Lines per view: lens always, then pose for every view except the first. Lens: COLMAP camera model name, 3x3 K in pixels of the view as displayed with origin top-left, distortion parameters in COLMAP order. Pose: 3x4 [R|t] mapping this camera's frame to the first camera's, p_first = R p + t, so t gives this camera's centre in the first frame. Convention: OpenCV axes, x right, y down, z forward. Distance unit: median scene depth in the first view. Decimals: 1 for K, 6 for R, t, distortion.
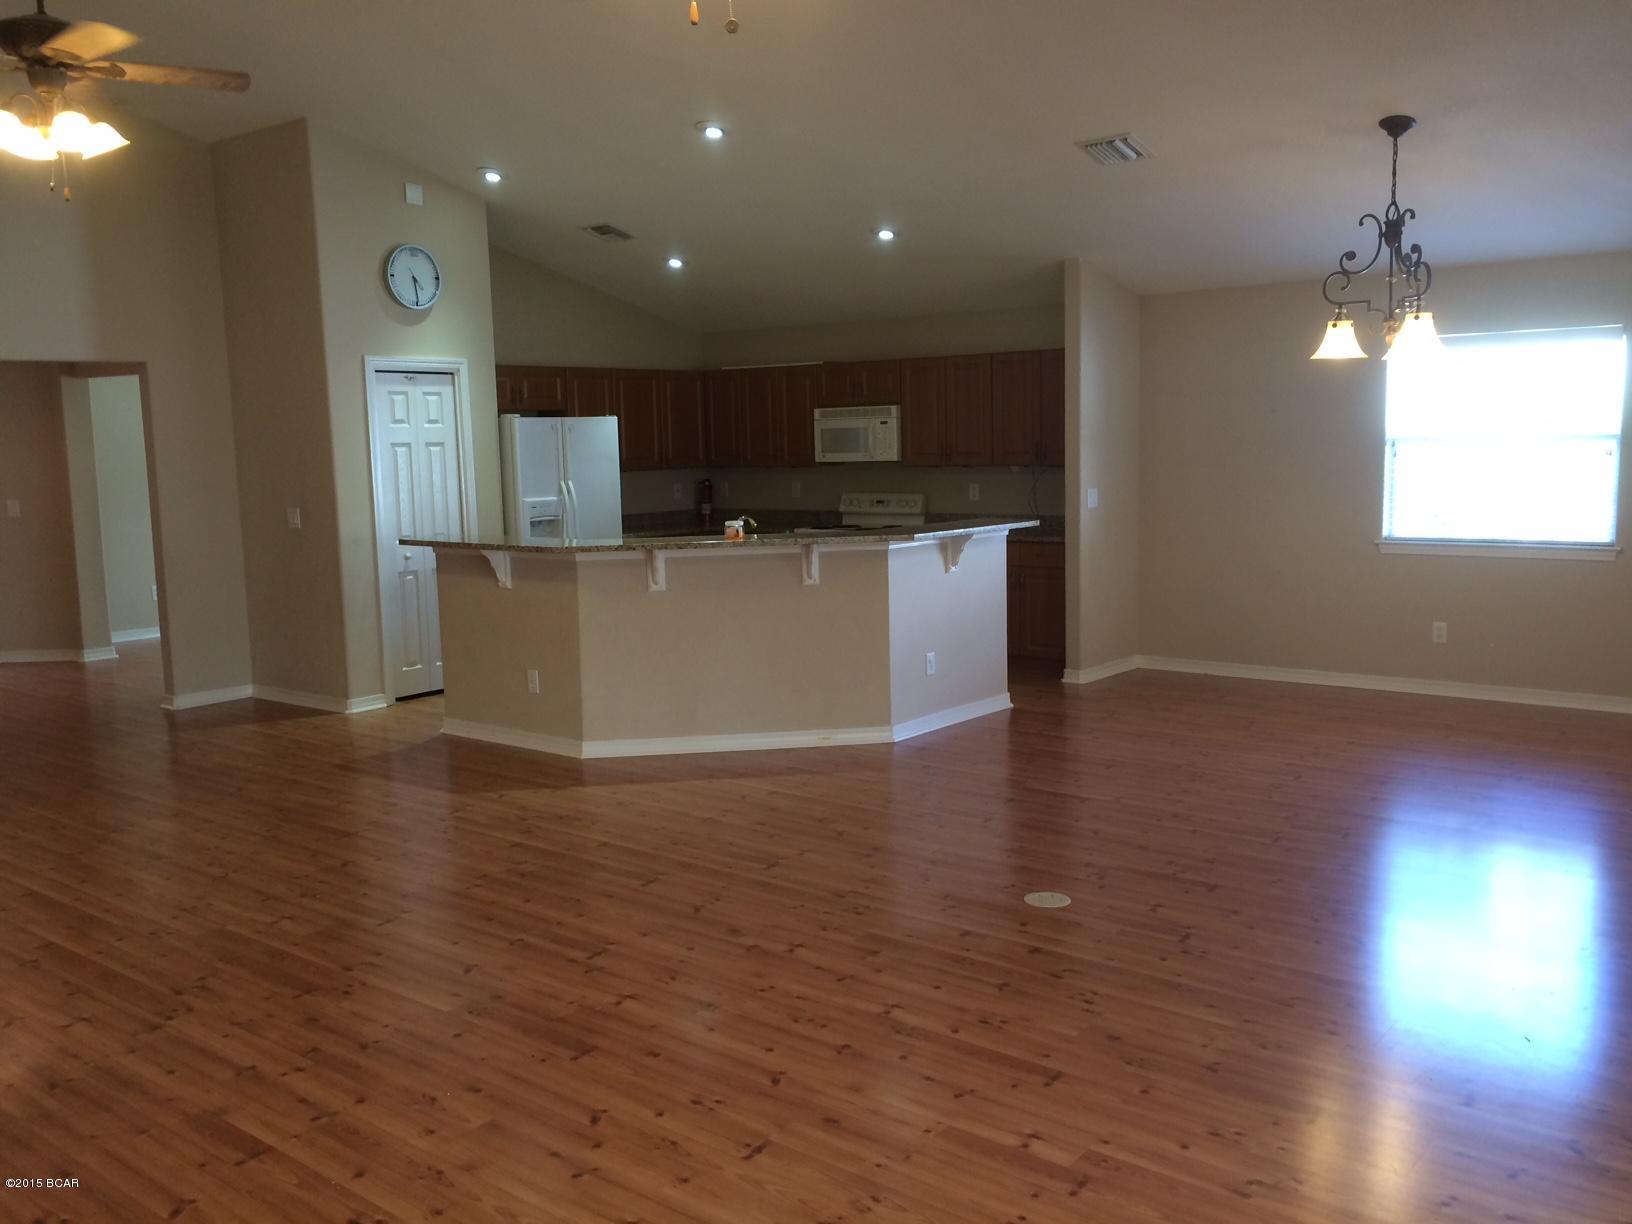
lens RADIAL K [[1389.2, 0, 816.0], [0, 1389.2, 612.0], [0, 0, 1]] dist [0.081176, -0.003463]
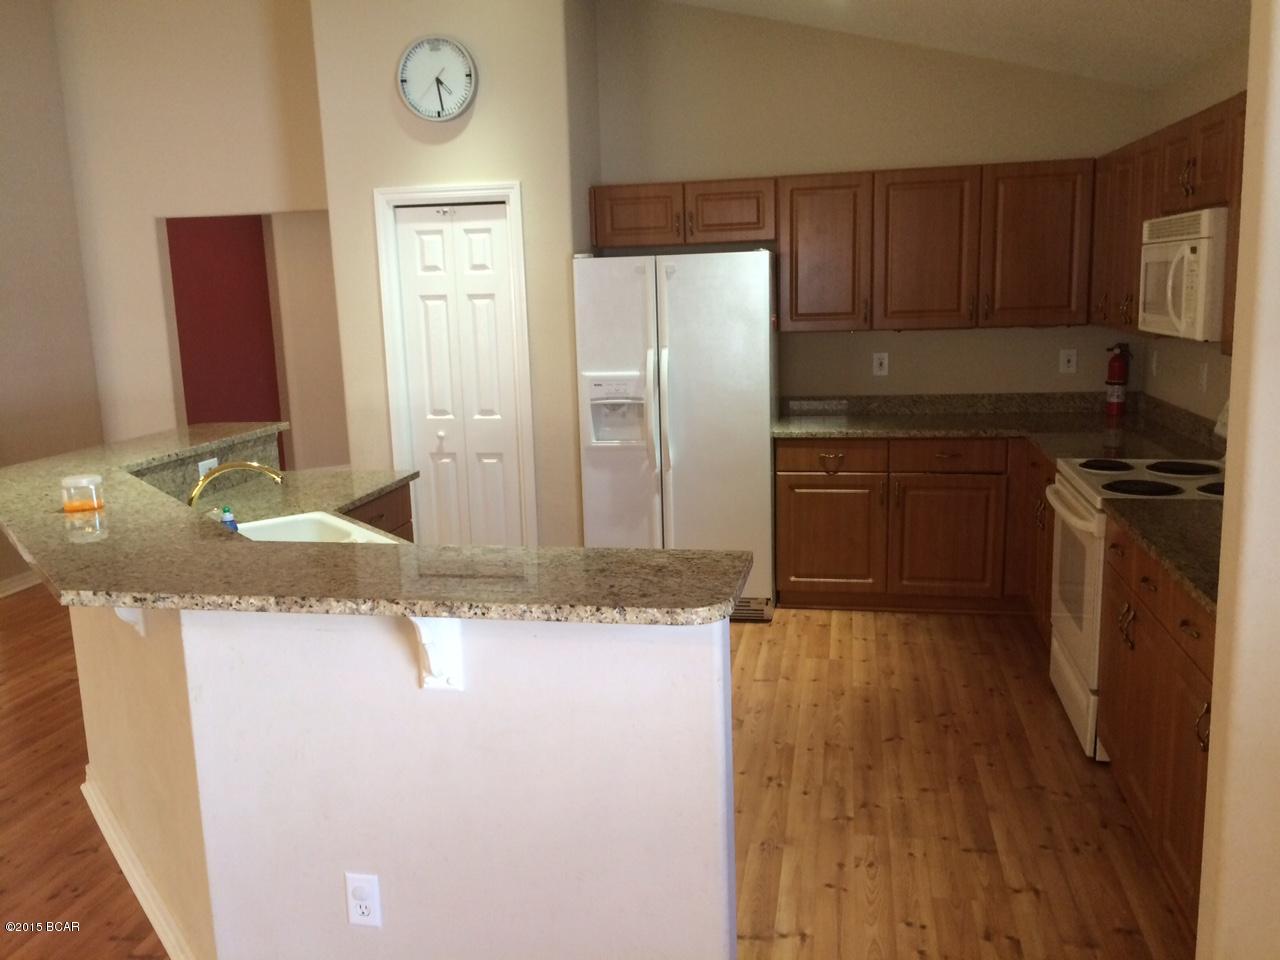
lens RADIAL K [[1089.6, 0, 640.0], [0, 1089.6, 480.0], [0, 0, 1]] dist [0.081176, -0.003463]
pose [[0.468643, 0.167815, -0.867301, 0.313796], [-0.092271, 0.985719, 0.140870, -0.111583], [0.878556, 0.014010, 0.477435, 0.776753]]
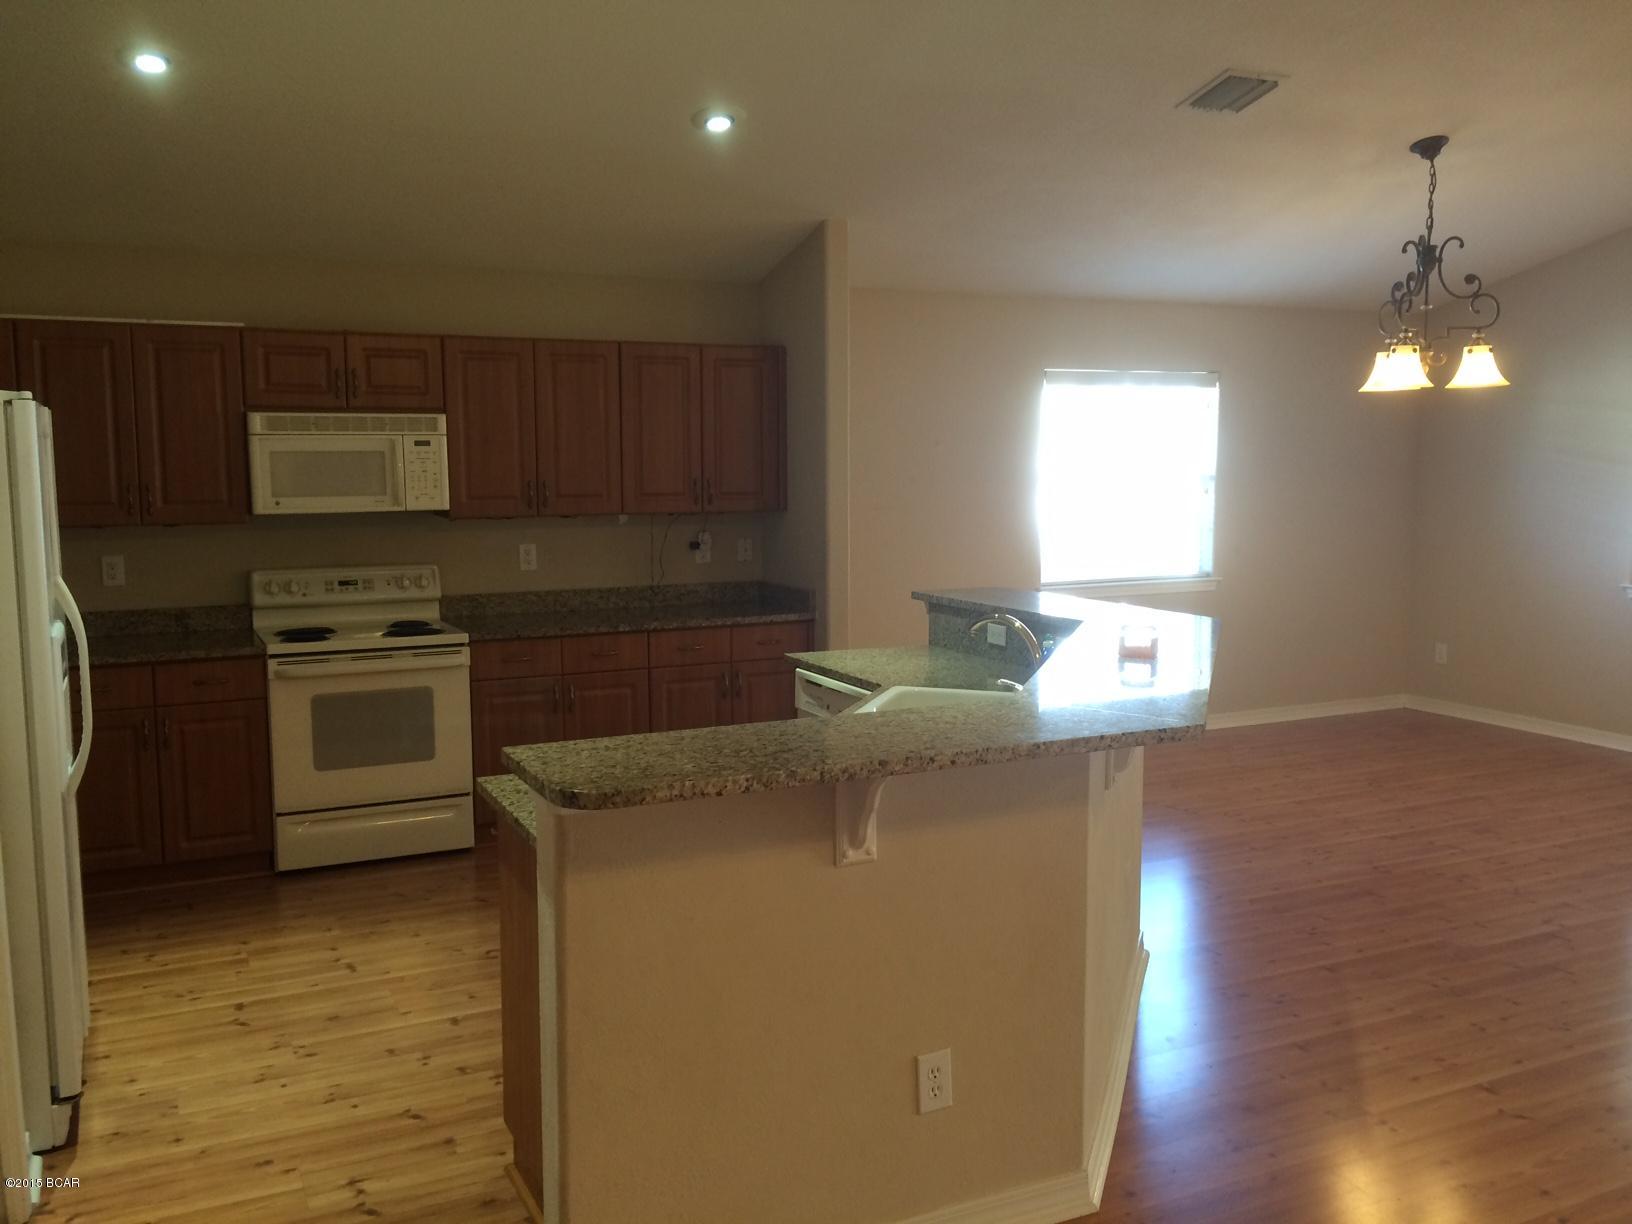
lens RADIAL K [[1389.2, 0, 816.0], [0, 1389.2, 612.0], [0, 0, 1]] dist [0.081176, -0.003463]
pose [[0.427732, -0.083938, 0.900000, -0.457479], [0.109825, 0.993128, 0.040429, -0.082478], [-0.897209, 0.081549, 0.434011, 0.692077]]
